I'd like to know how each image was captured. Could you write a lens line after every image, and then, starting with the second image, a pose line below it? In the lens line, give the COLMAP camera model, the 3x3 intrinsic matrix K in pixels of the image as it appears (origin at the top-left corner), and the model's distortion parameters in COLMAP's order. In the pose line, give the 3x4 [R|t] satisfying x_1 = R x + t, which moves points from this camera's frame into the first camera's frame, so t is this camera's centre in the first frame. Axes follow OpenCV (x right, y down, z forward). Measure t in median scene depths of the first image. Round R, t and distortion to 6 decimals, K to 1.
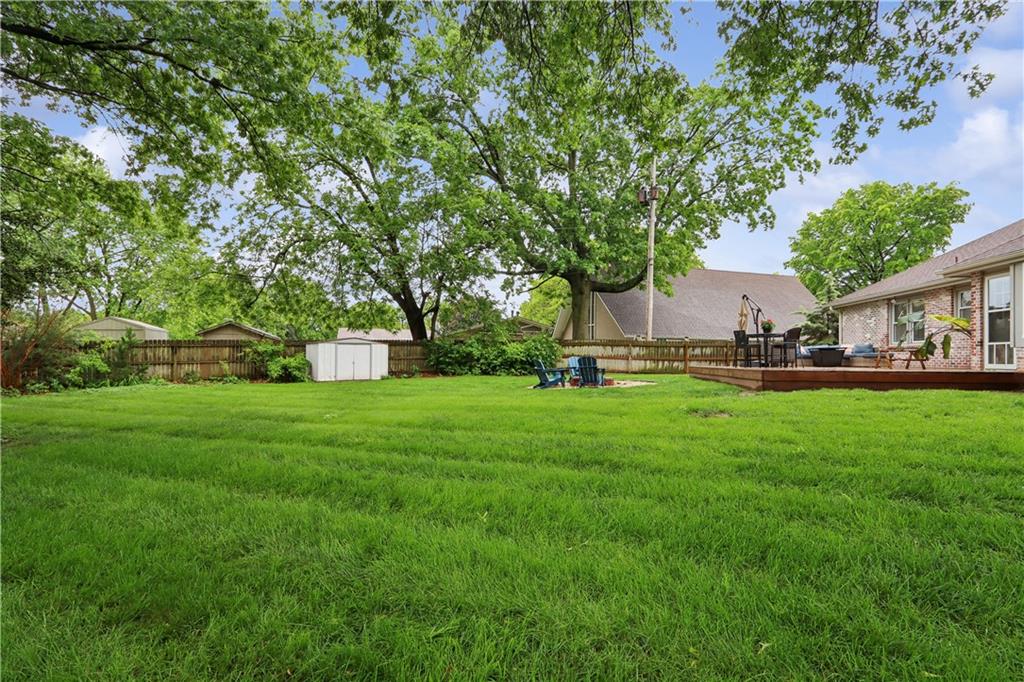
lens RADIAL K [[496.7, 0, 508.3], [0, 496.7, 352.7], [0, 0, 1]] dist [0.000203, 0.000062]
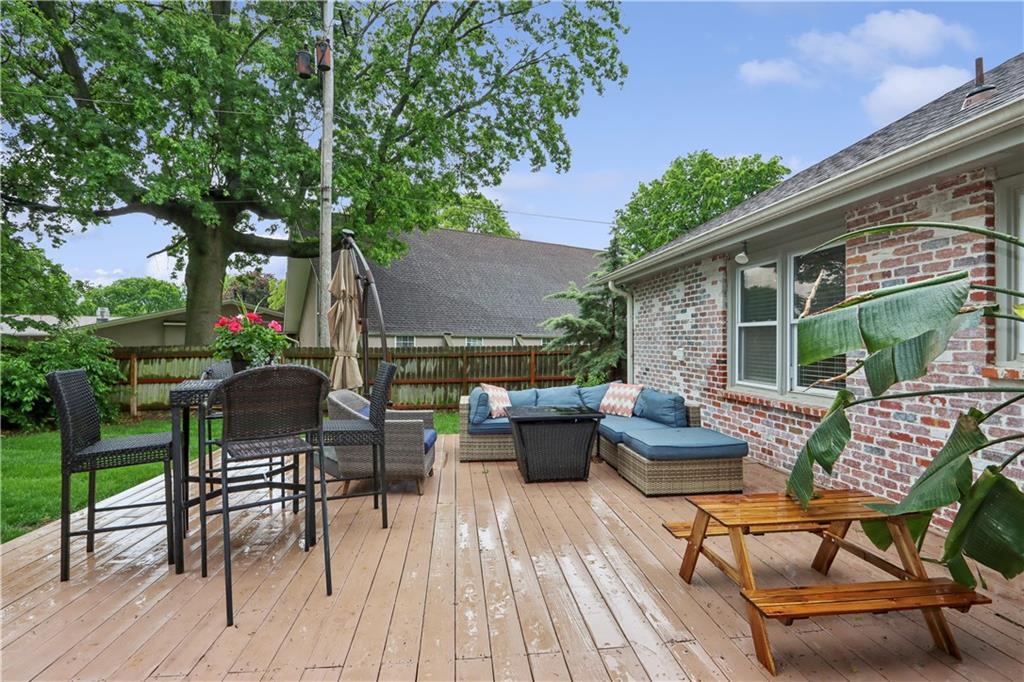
lens RADIAL K [[487.8, 0, 511.6], [0, 487.8, 351.5], [0, 0, 1]] dist [-0.020108, 0.000126]
pose [[0.966333, -0.016813, 0.256746, 0.382919], [0.009218, 0.999484, 0.030759, -0.037536], [-0.257131, -0.027356, 0.965989, 0.509997]]
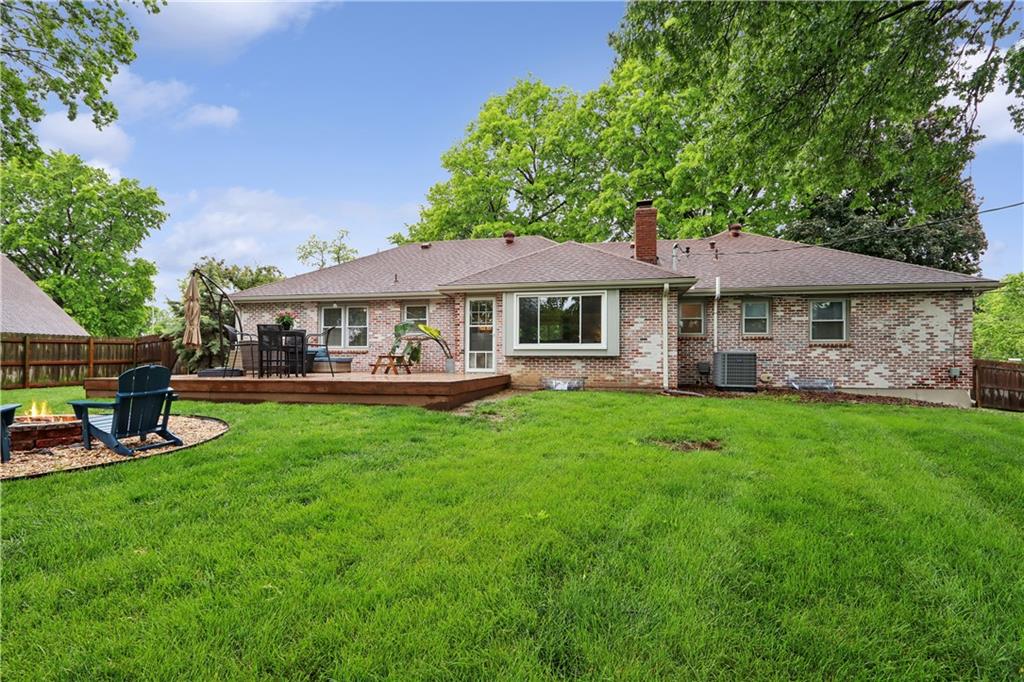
lens RADIAL K [[487.8, 0, 511.6], [0, 487.8, 351.5], [0, 0, 1]] dist [-0.020108, 0.000126]
pose [[0.041816, 0.015541, 0.999004, -0.119239], [-0.013705, 0.999794, -0.014979, -0.001241], [-0.999031, -0.013065, 0.042020, 0.418916]]
